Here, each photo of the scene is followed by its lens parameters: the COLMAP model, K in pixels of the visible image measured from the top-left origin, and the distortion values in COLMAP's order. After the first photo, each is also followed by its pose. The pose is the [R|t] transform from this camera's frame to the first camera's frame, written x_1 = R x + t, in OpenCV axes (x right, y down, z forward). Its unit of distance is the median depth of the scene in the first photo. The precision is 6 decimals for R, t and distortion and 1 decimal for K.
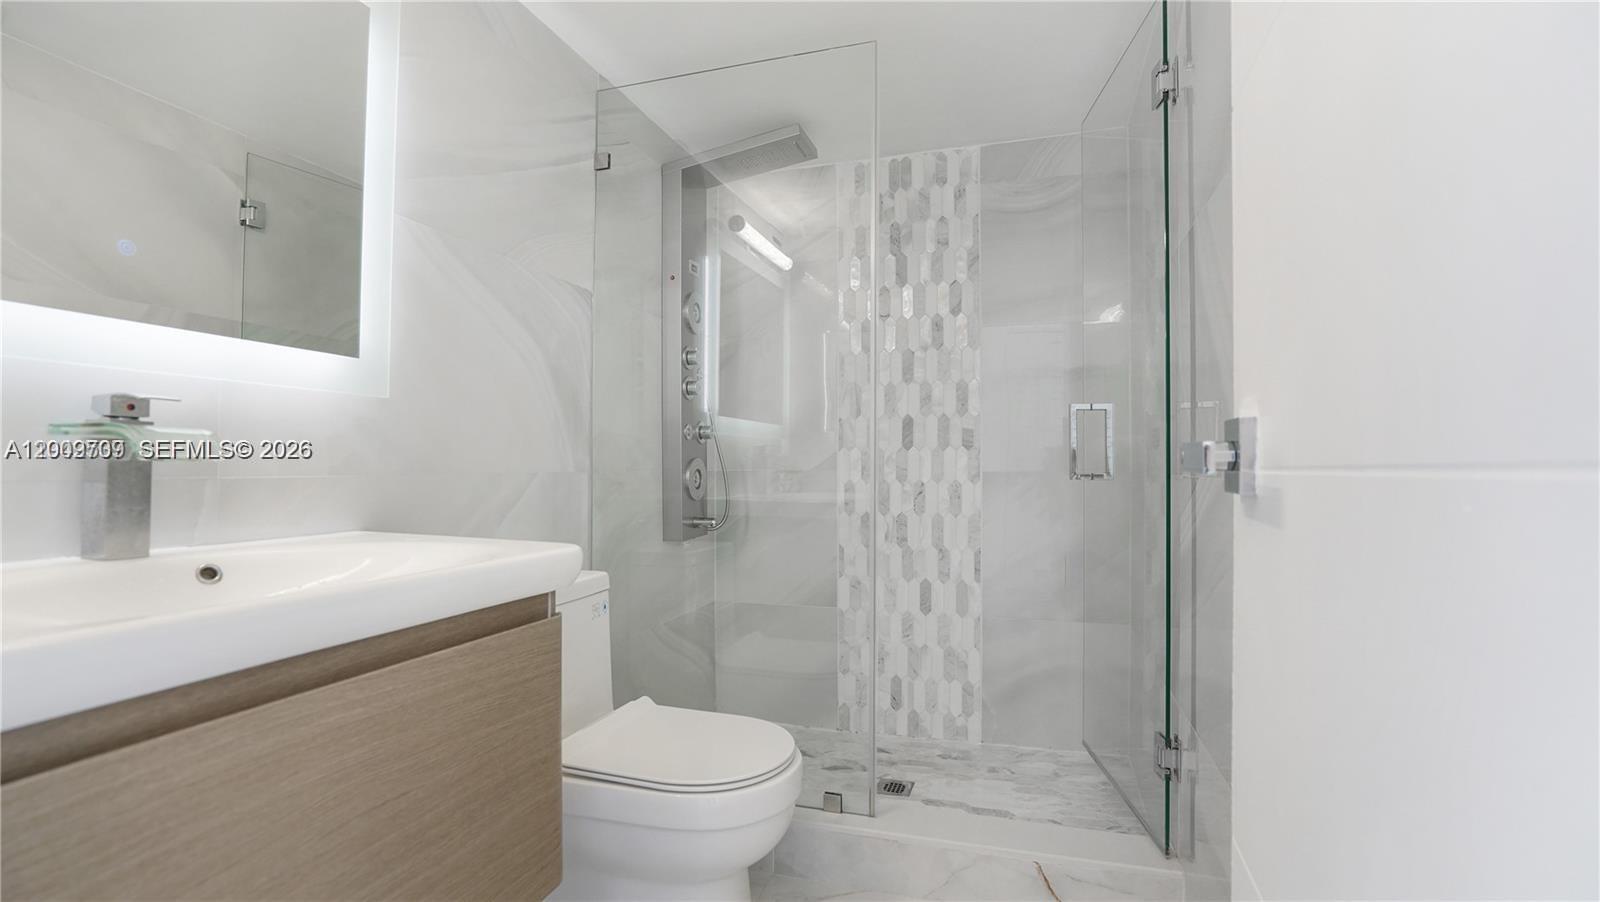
lens RADIAL K [[745.8, 0, 796.1], [0, 745.8, 454.7], [0, 0, 1]] dist [-0.047123, 0.001025]
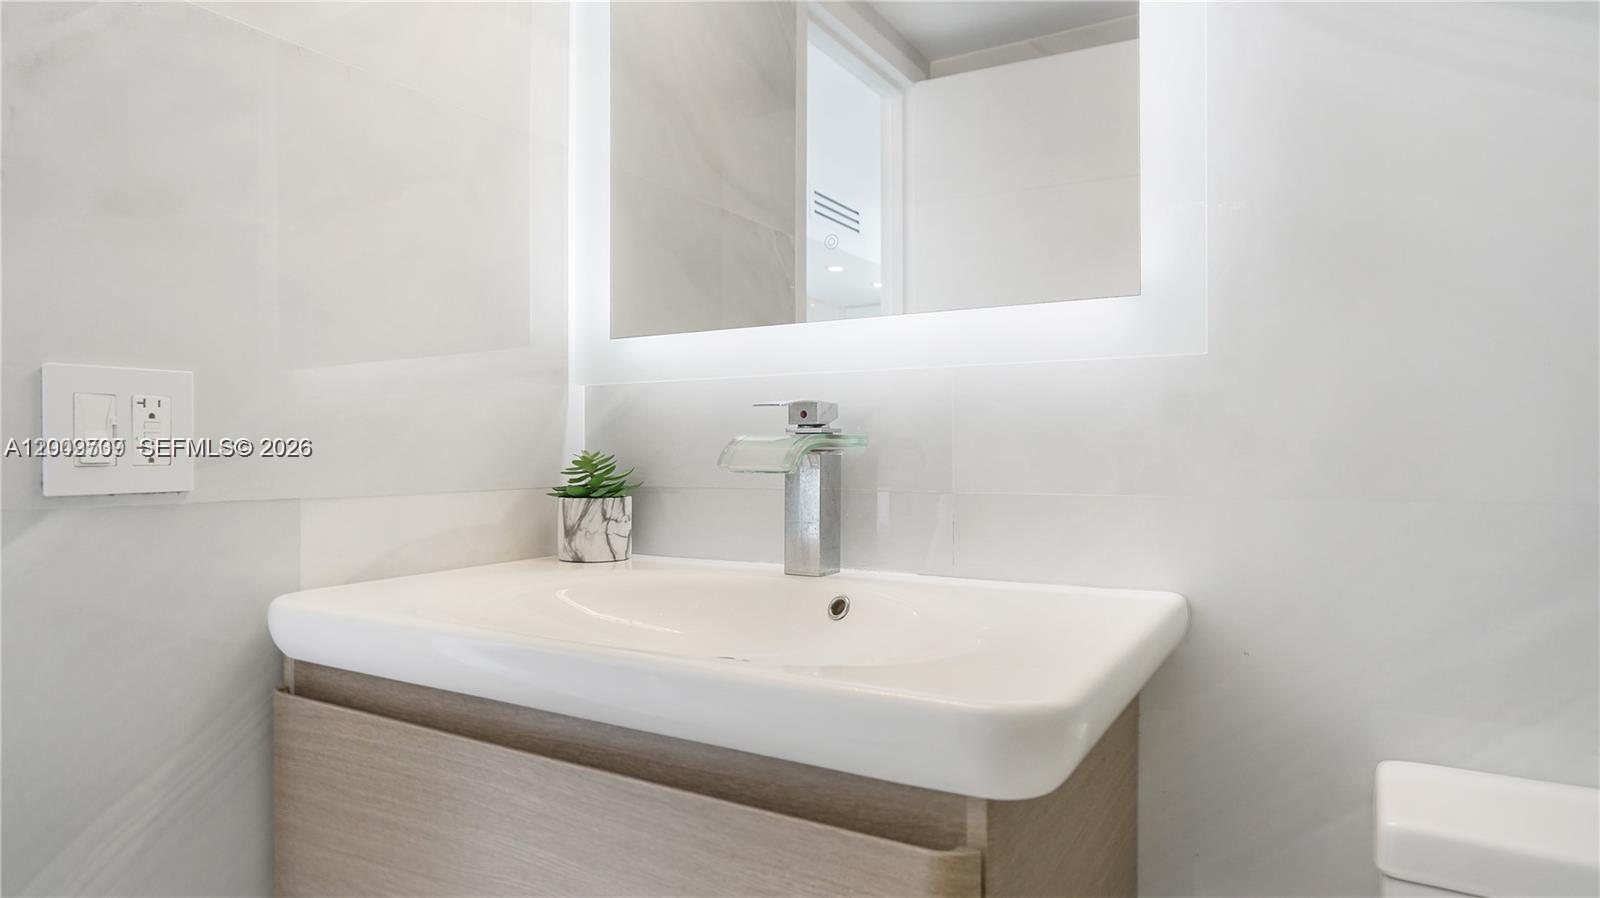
lens RADIAL K [[916.0, 0, 800.0], [0, 916.0, 449.0], [0, 0, 1]] dist [-0.003560, -0.000562]
pose [[-0.233895, -0.000681, -0.972262, 0.324330], [0.013272, 0.999904, -0.003893, -0.020980], [0.972171, -0.013814, -0.233864, 1.674347]]
